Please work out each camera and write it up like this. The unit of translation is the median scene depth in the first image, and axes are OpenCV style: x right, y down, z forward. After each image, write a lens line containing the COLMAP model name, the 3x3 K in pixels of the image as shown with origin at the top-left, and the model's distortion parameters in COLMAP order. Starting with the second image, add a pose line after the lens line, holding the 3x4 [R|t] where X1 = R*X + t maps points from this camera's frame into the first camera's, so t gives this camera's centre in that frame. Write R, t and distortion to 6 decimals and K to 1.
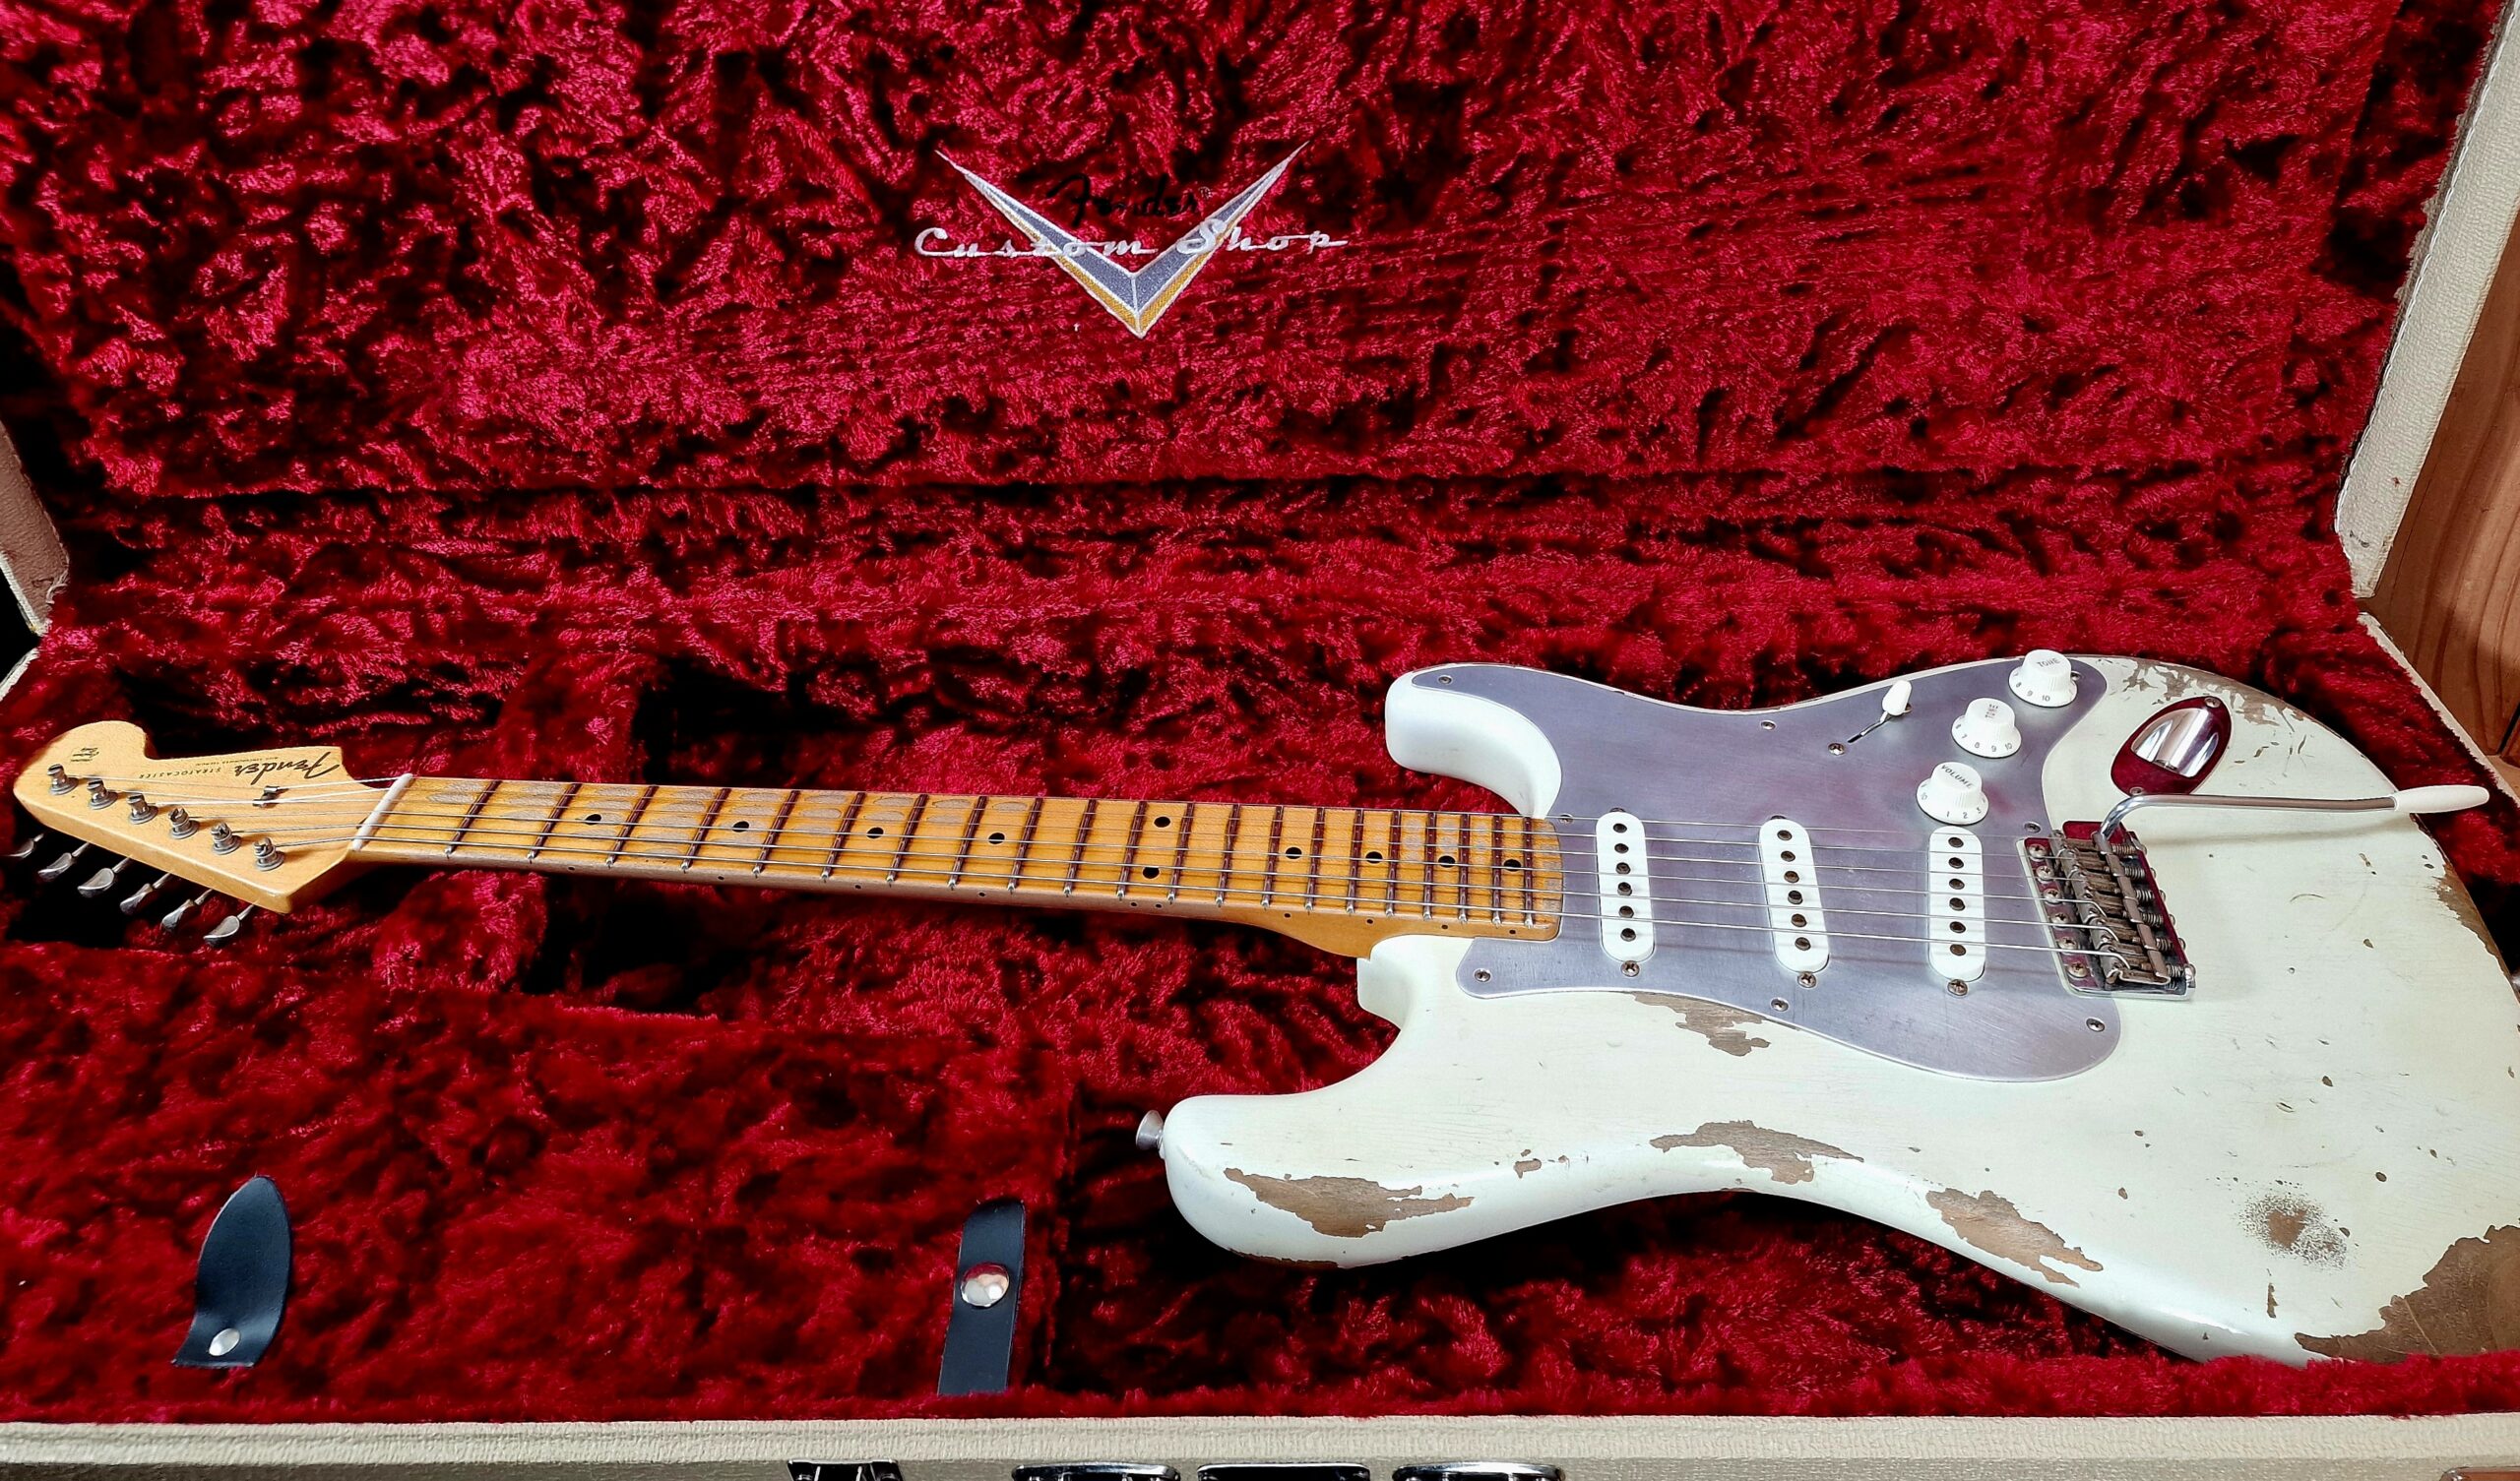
lens RADIAL K [[1720.4, 0, 1232.0], [0, 1720.4, 496.6], [0, 0, 1]] dist [0.057287, -0.050680]
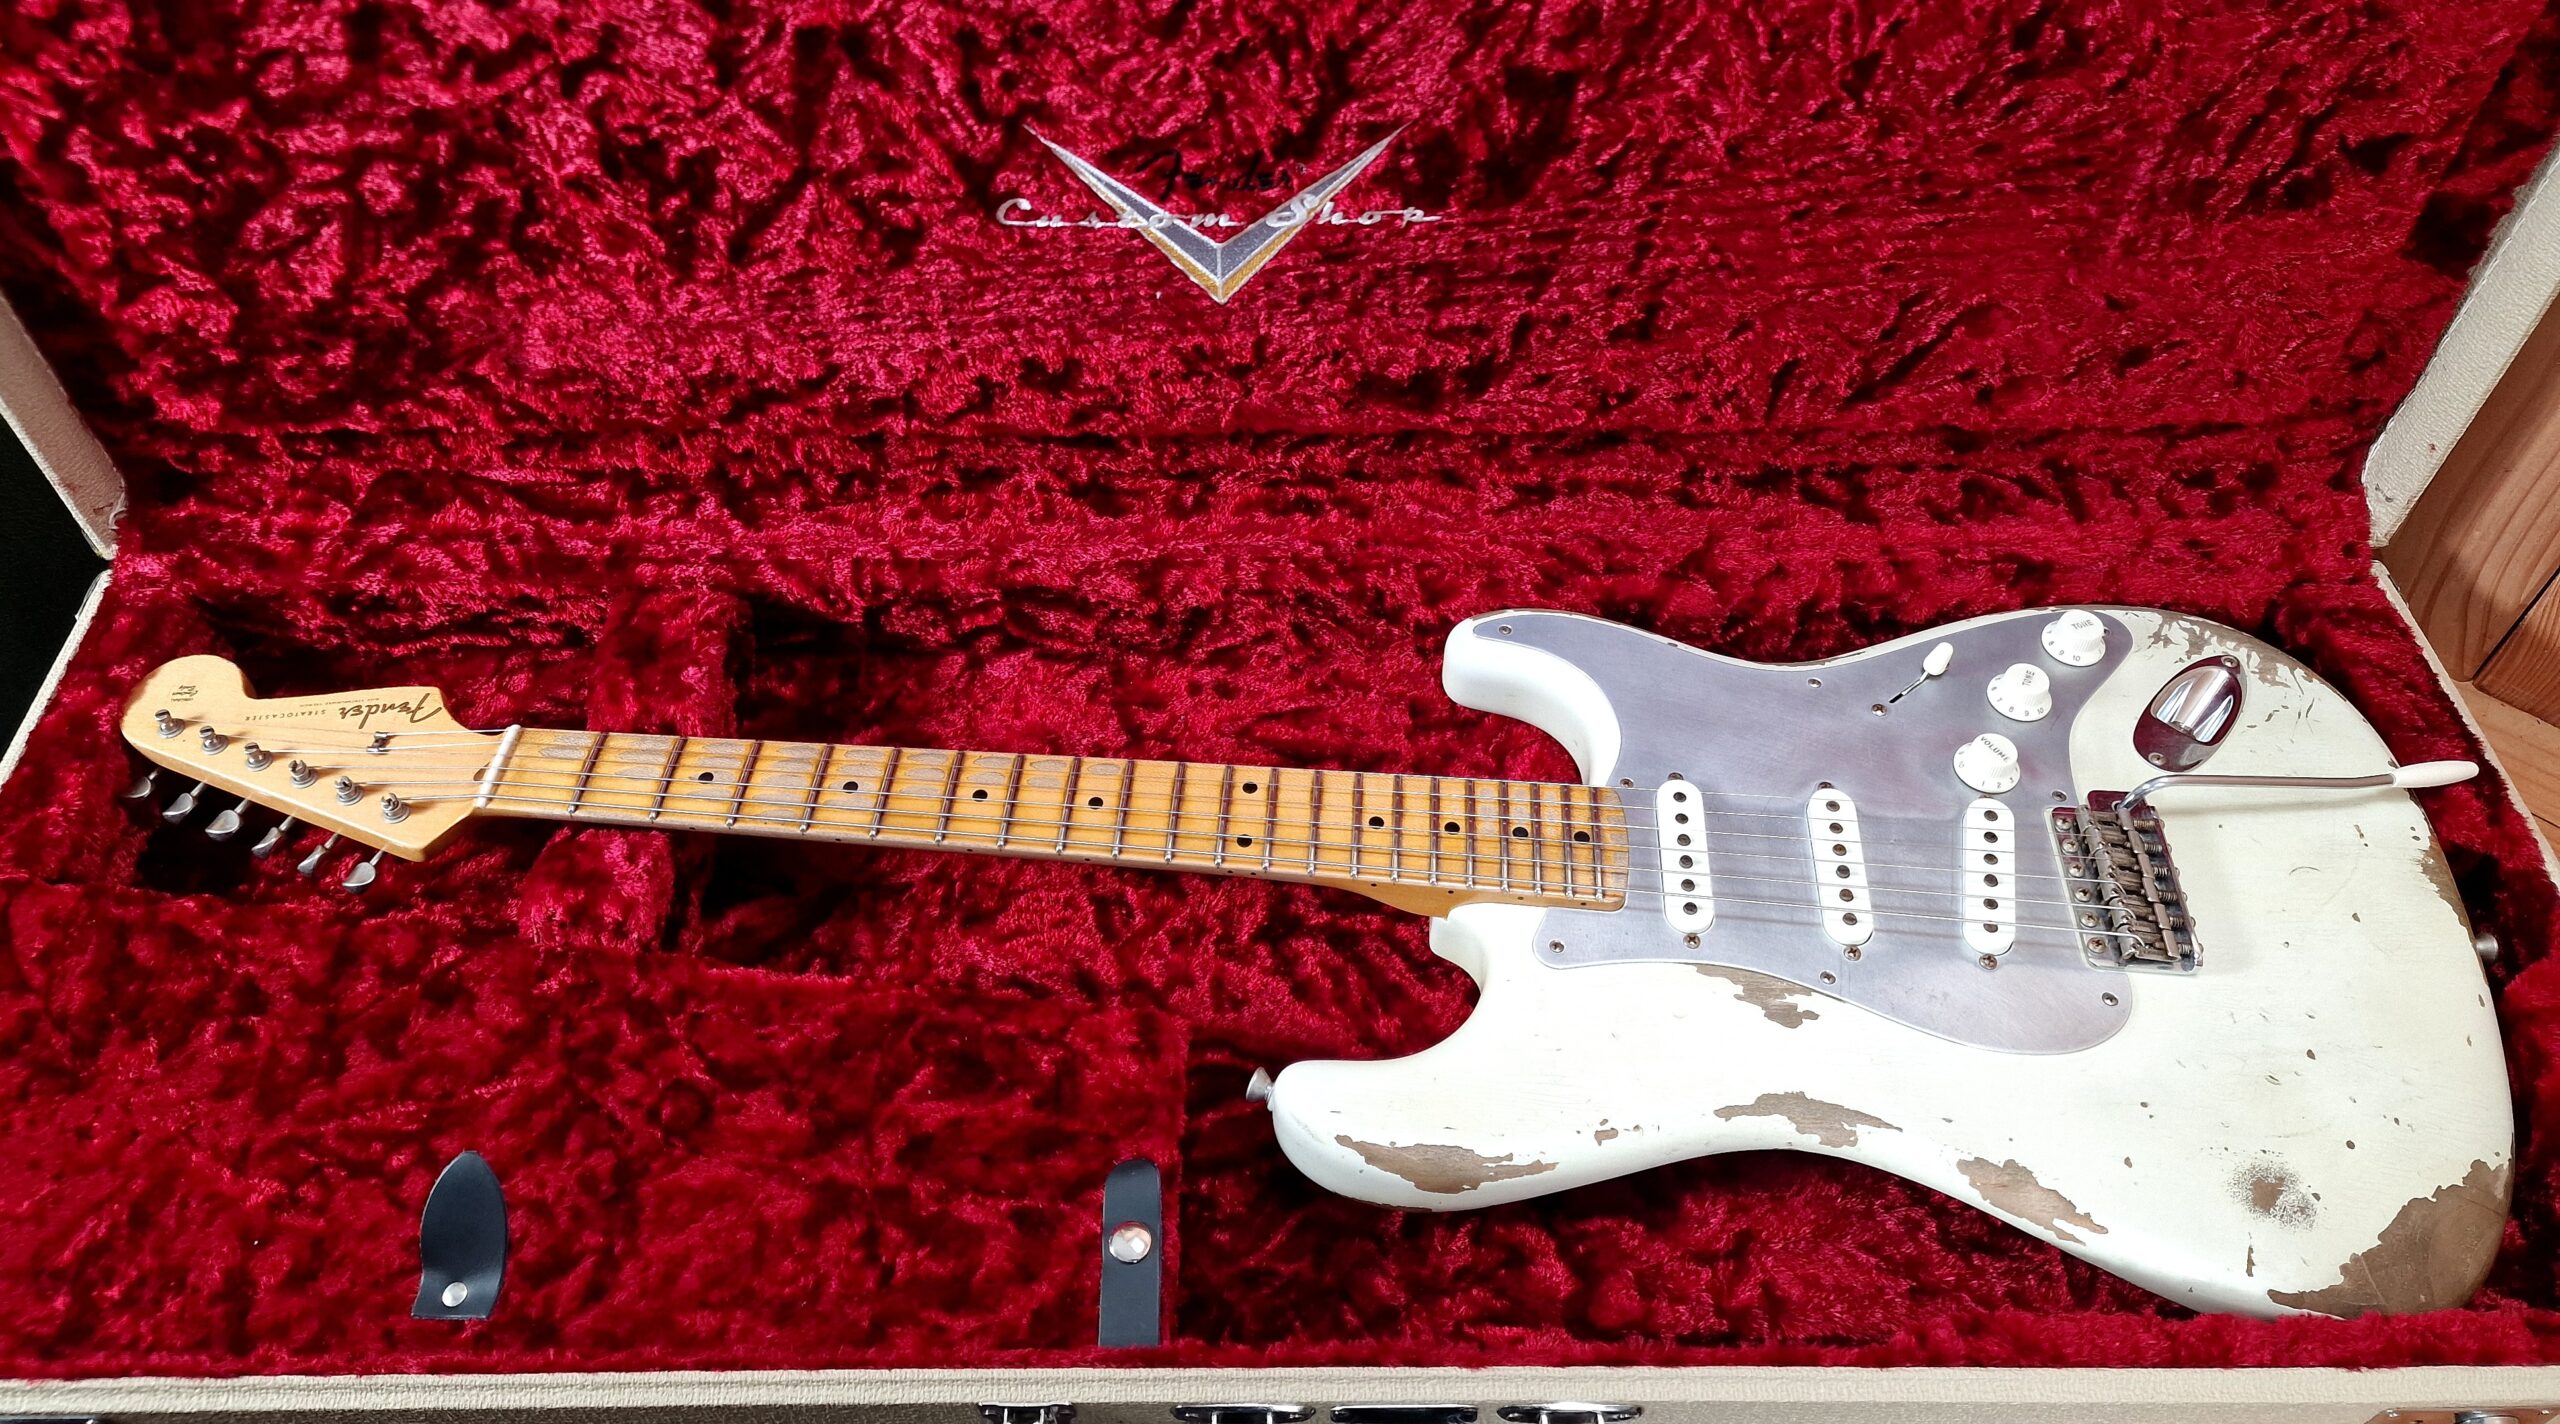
lens RADIAL K [[1690.0, 0, 1209.6], [0, 1690.0, 603.8], [0, 0, 1]] dist [0.053333, -0.043967]
pose [[0.999371, 0.000744, 0.035448, -0.101995], [-0.009355, 0.969881, 0.243399, -0.173875], [-0.034199, -0.243577, 0.969278, 0.017408]]
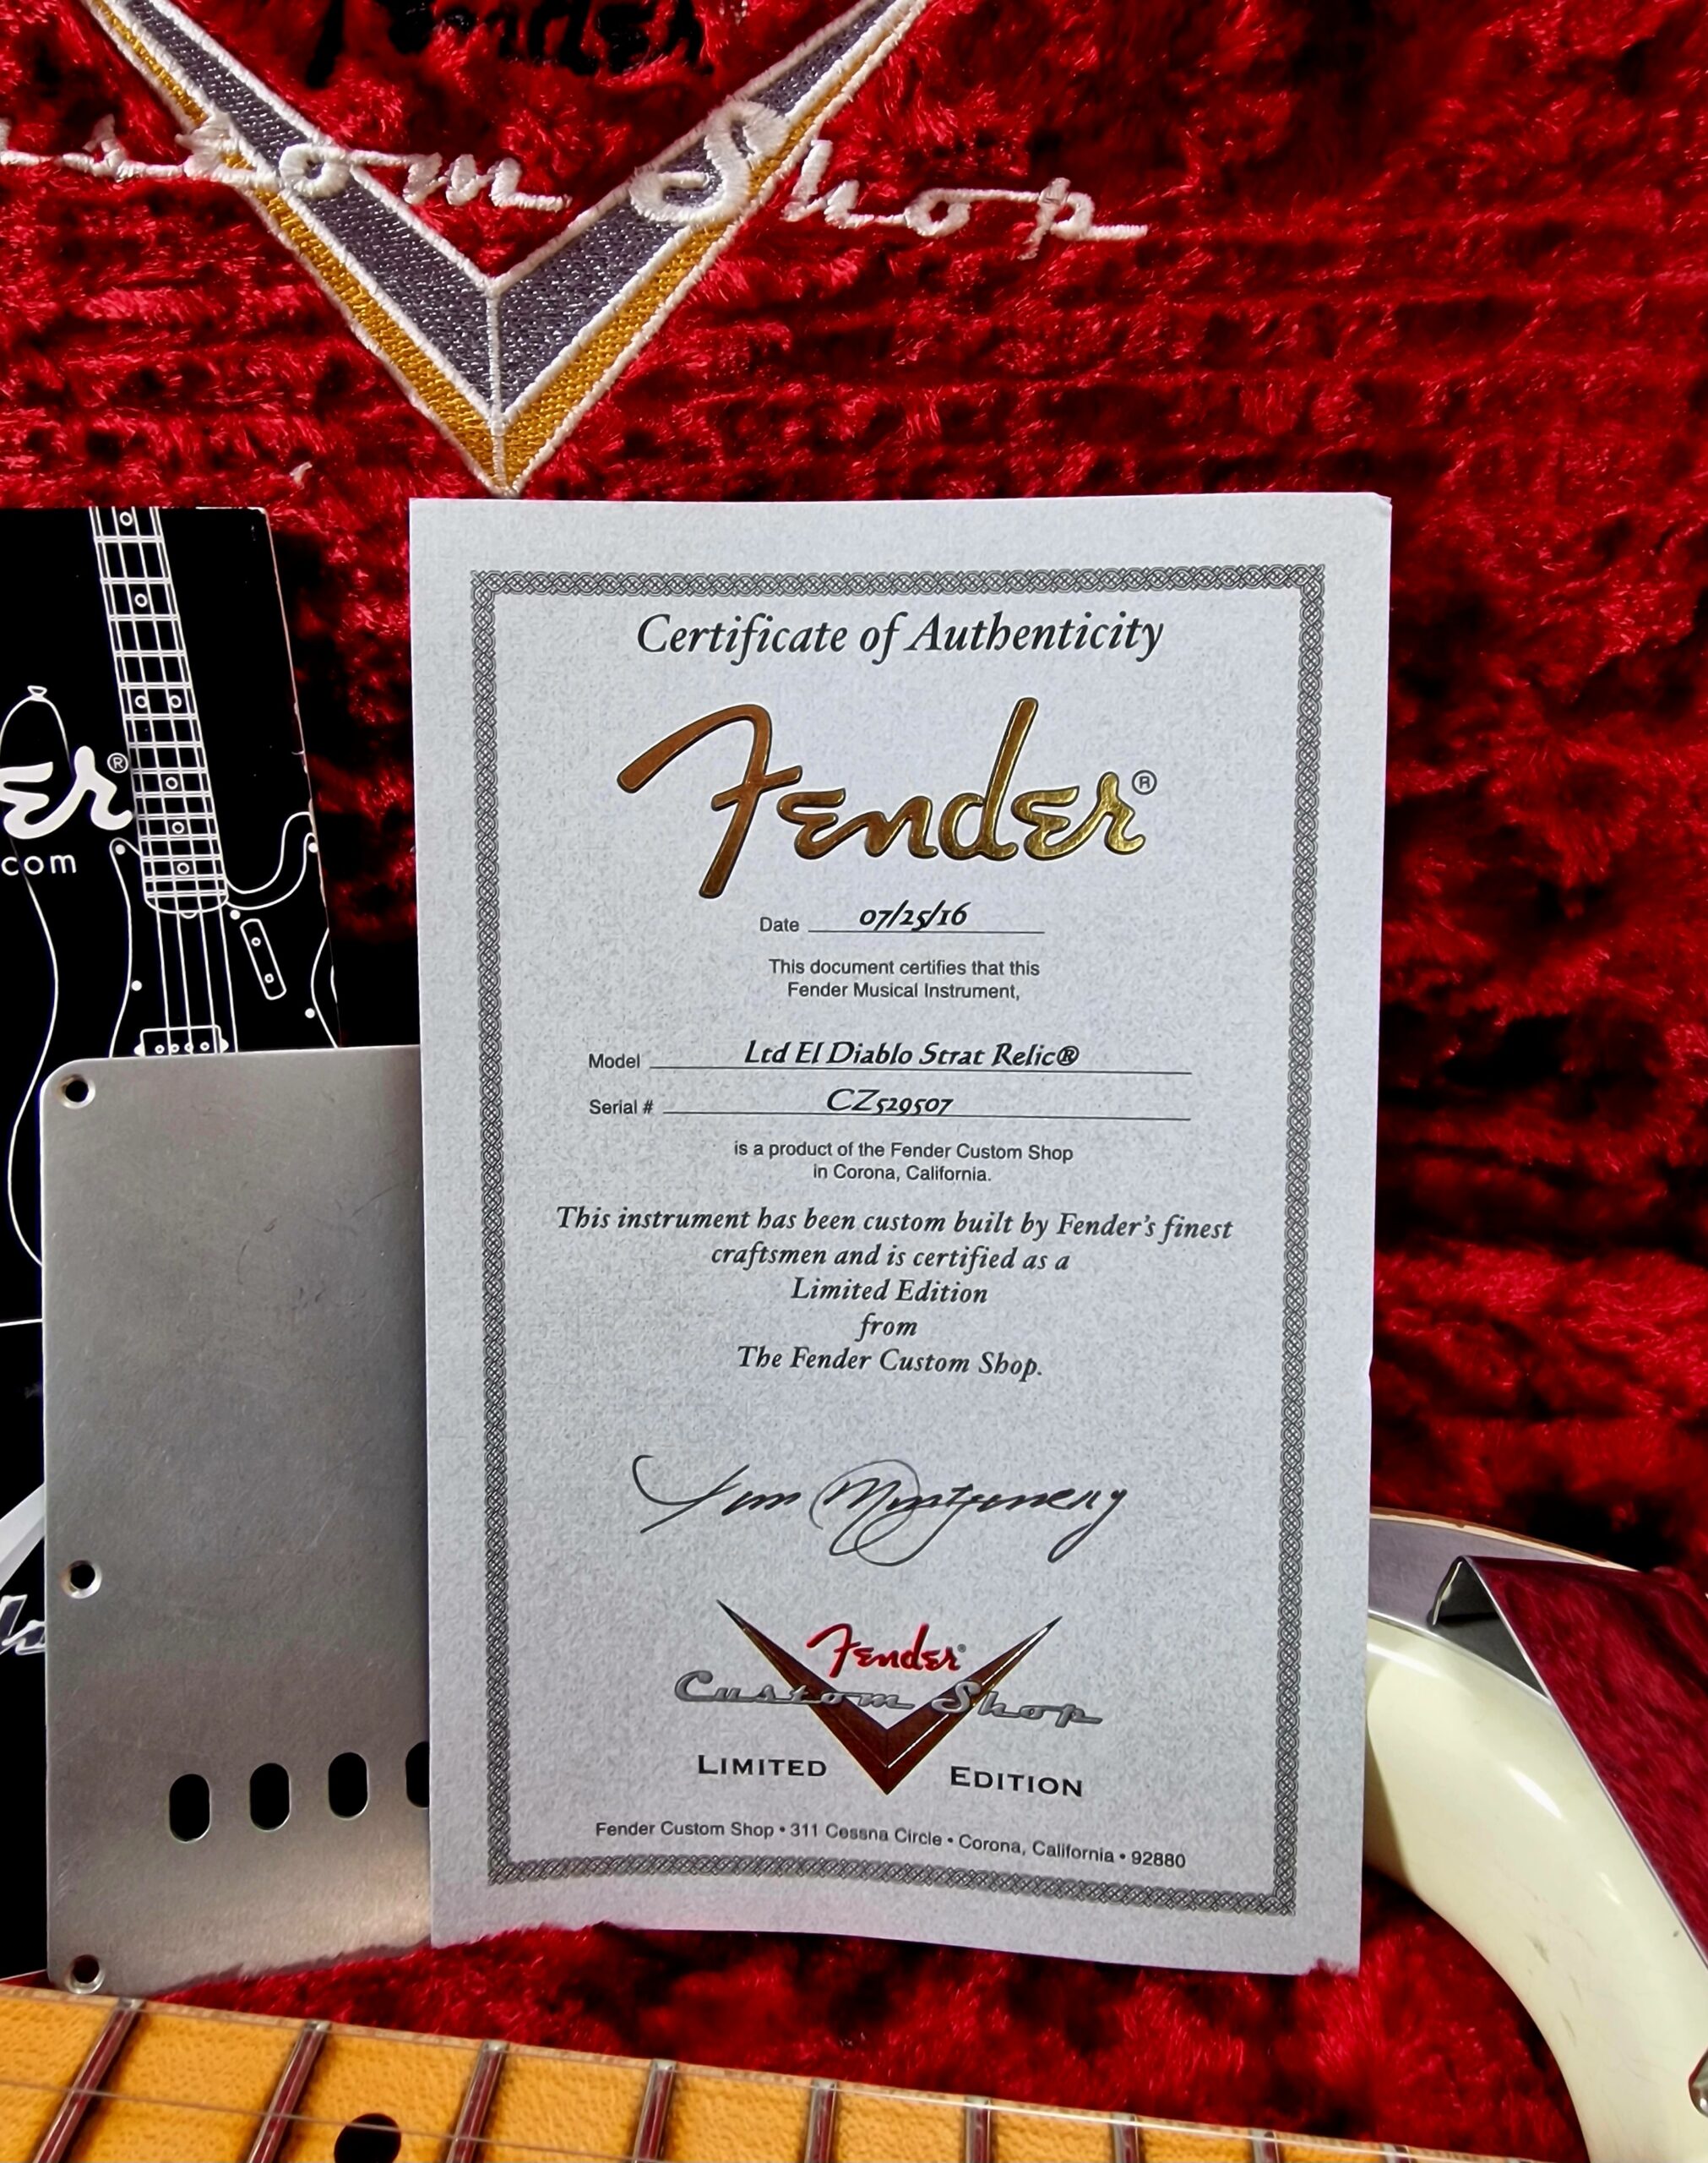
lens RADIAL K [[1660.6, 0, 854.2], [0, 1660.6, 1005.3], [0, 0, 1]] dist [0.006495, 0.002362]
pose [[0.993504, 0.081919, 0.078983, -0.002289], [-0.073035, 0.991303, -0.109468, 0.041427], [-0.087263, 0.102989, 0.990847, 0.724504]]
